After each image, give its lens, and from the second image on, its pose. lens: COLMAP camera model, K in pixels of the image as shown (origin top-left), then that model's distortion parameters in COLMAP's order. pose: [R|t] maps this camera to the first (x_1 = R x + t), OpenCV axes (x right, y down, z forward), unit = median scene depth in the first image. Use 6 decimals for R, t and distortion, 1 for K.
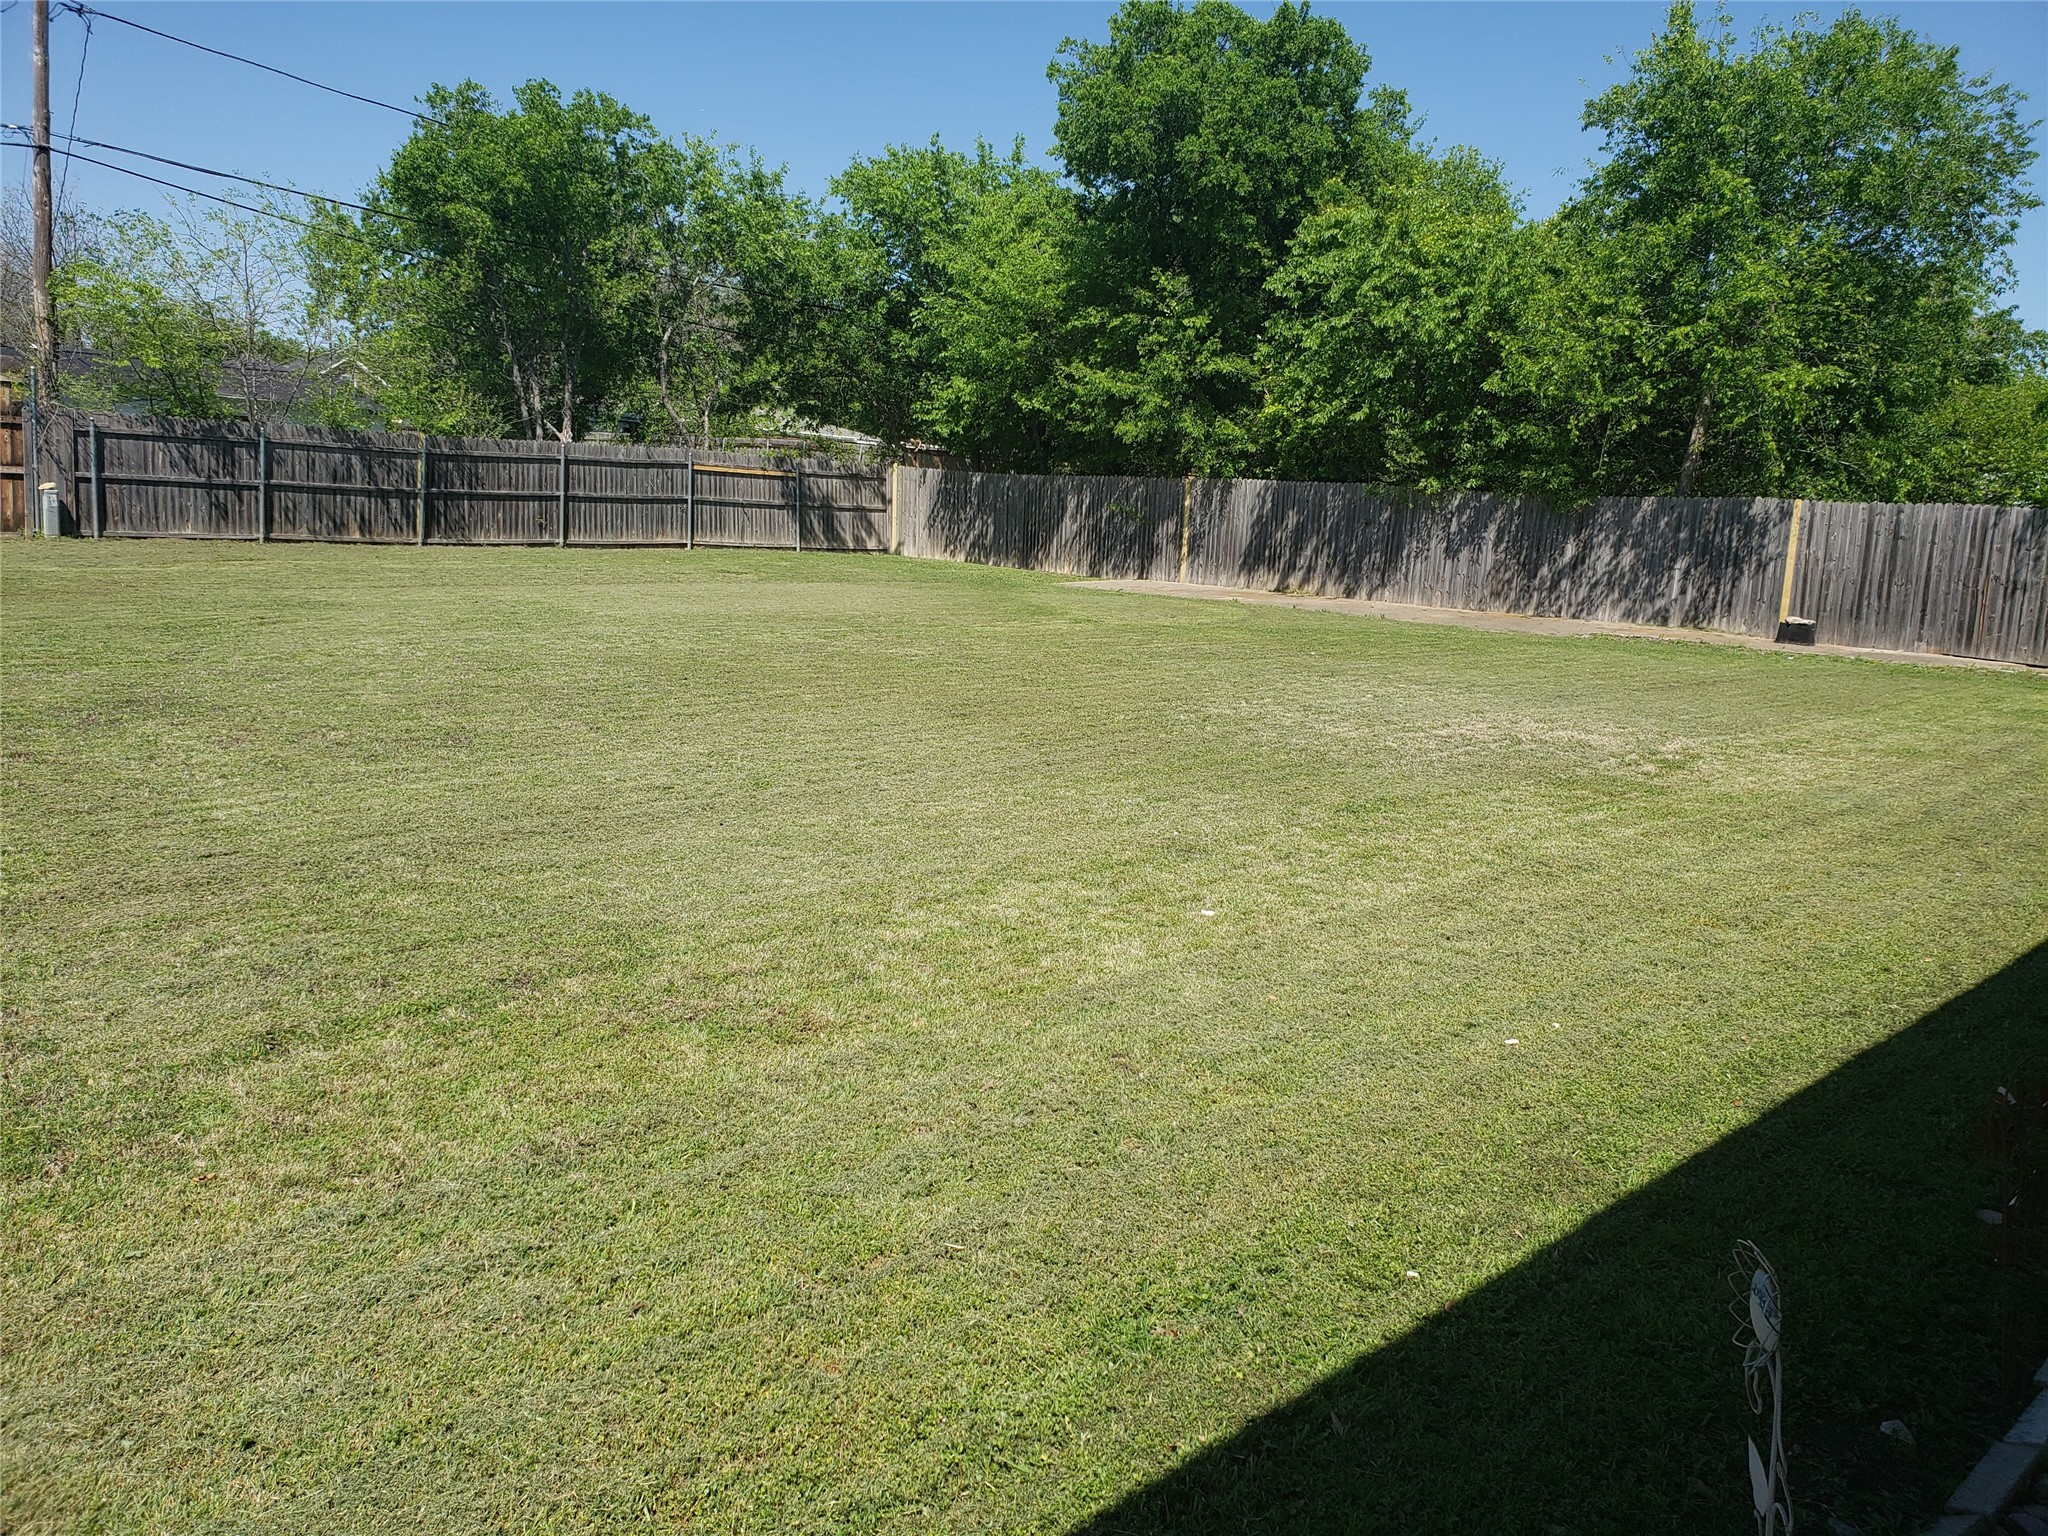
lens RADIAL K [[1552.6, 0, 1127.4], [0, 1552.6, 765.4], [0, 0, 1]] dist [-0.057880, -0.003868]
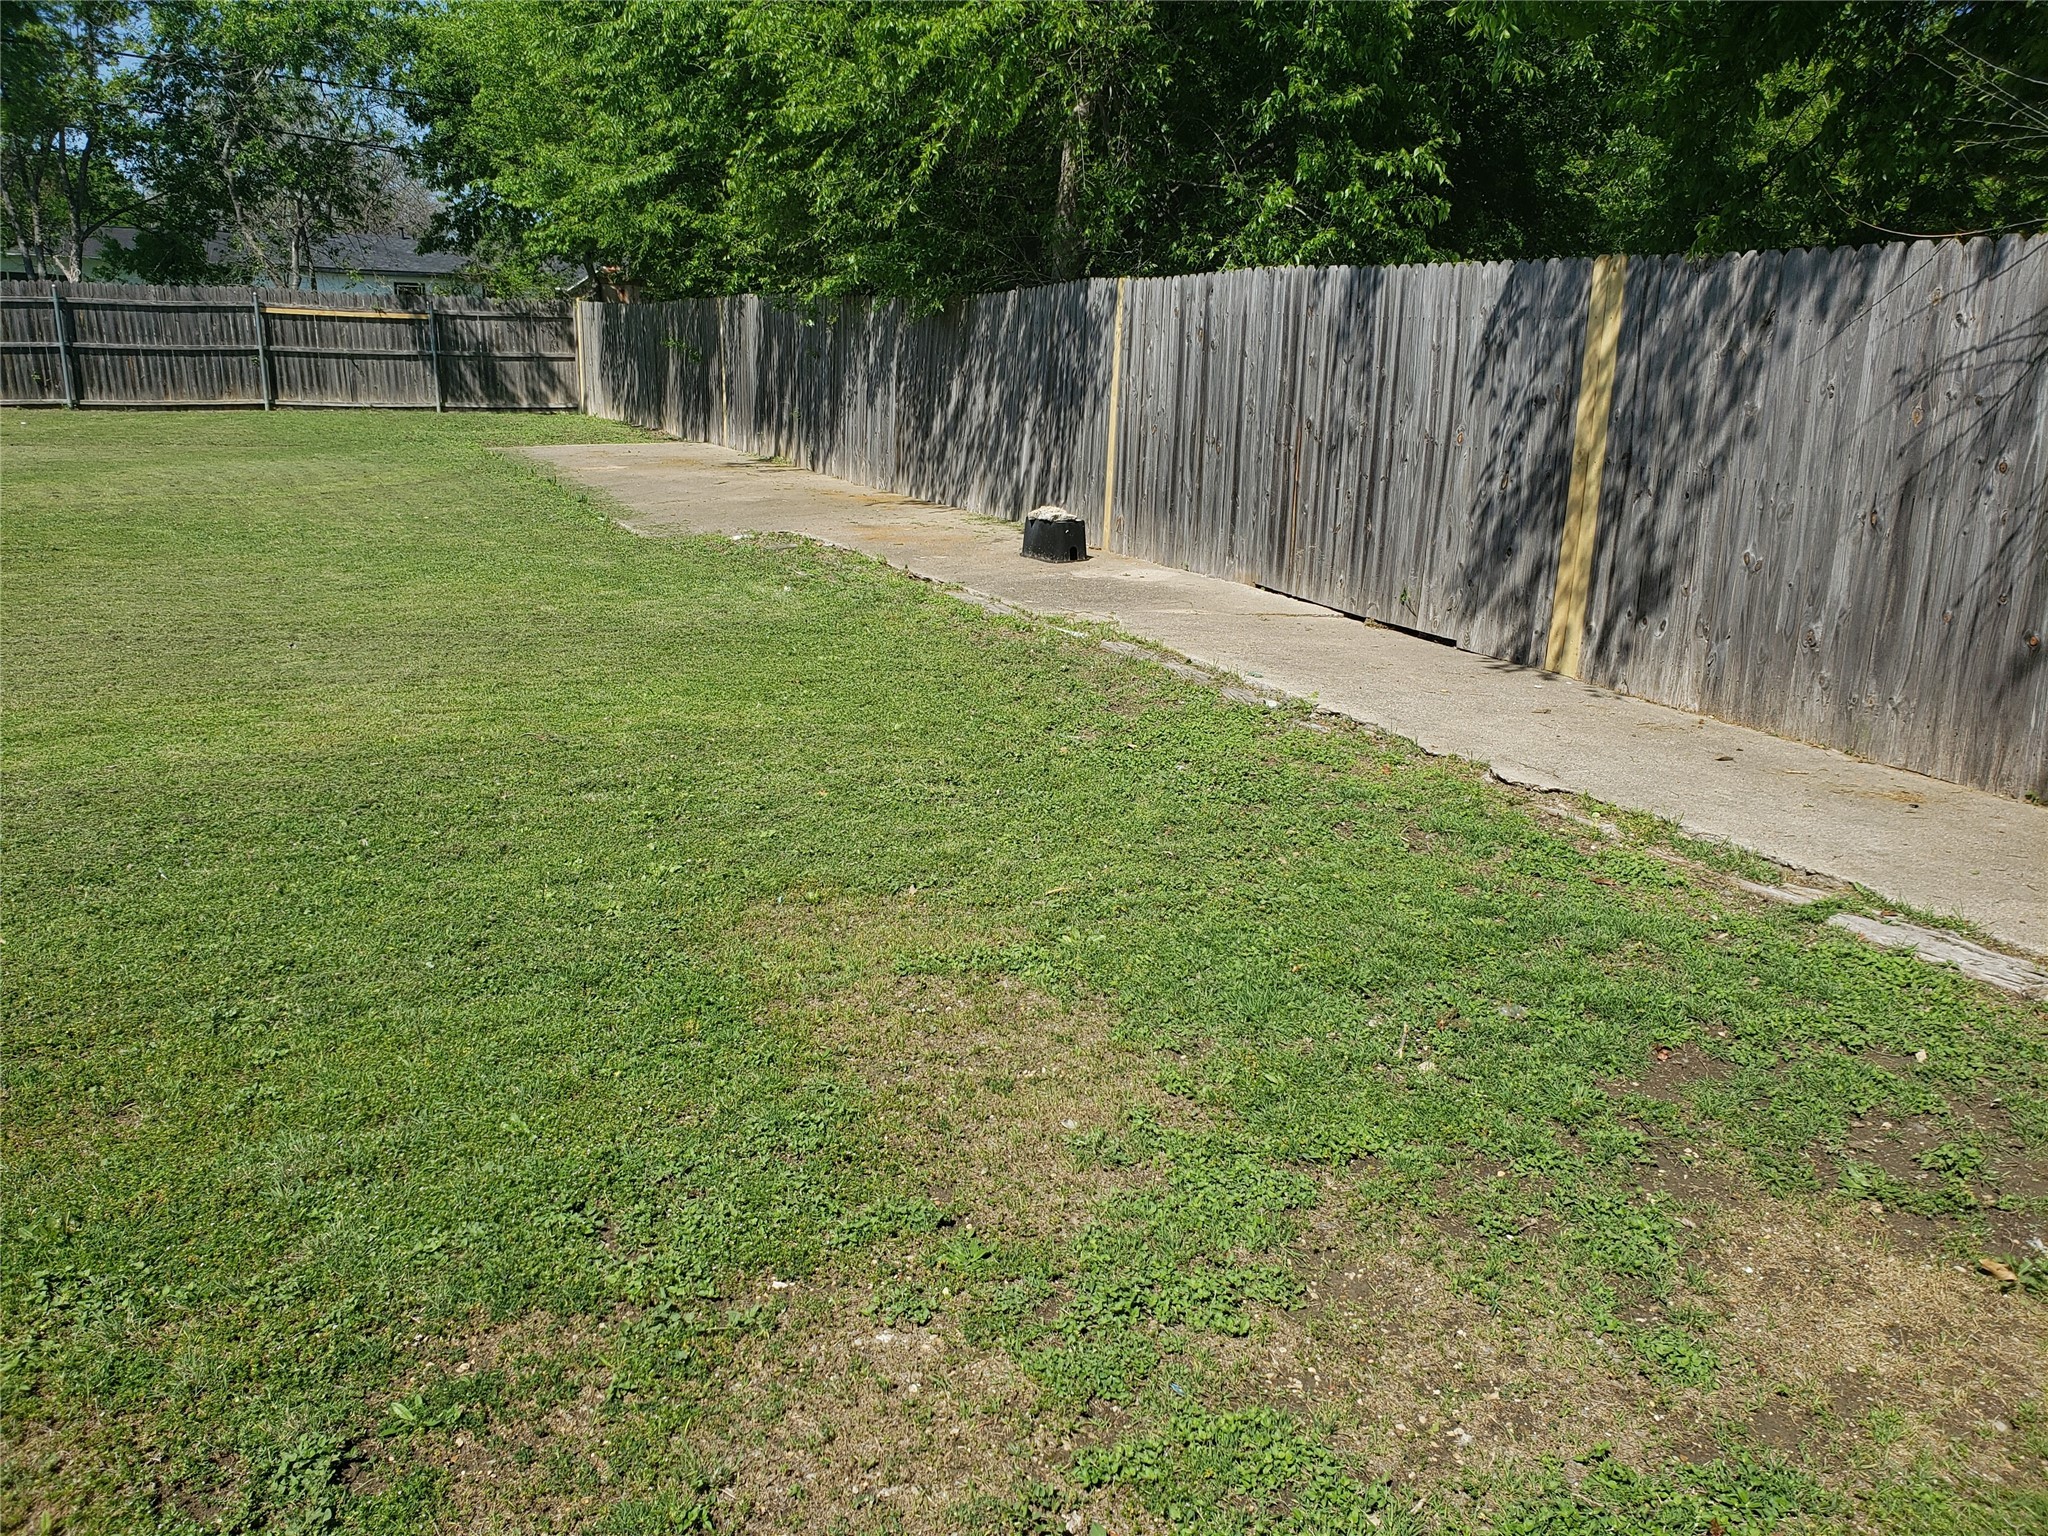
lens RADIAL K [[1614.8, 0, 1051.9], [0, 1614.8, 772.2], [0, 0, 1]] dist [-0.036903, 0.125122]
pose [[0.915294, 0.068639, -0.396894, 0.492387], [-0.032605, 0.994765, 0.096845, -0.044610], [0.401464, -0.075701, 0.912741, 0.362970]]
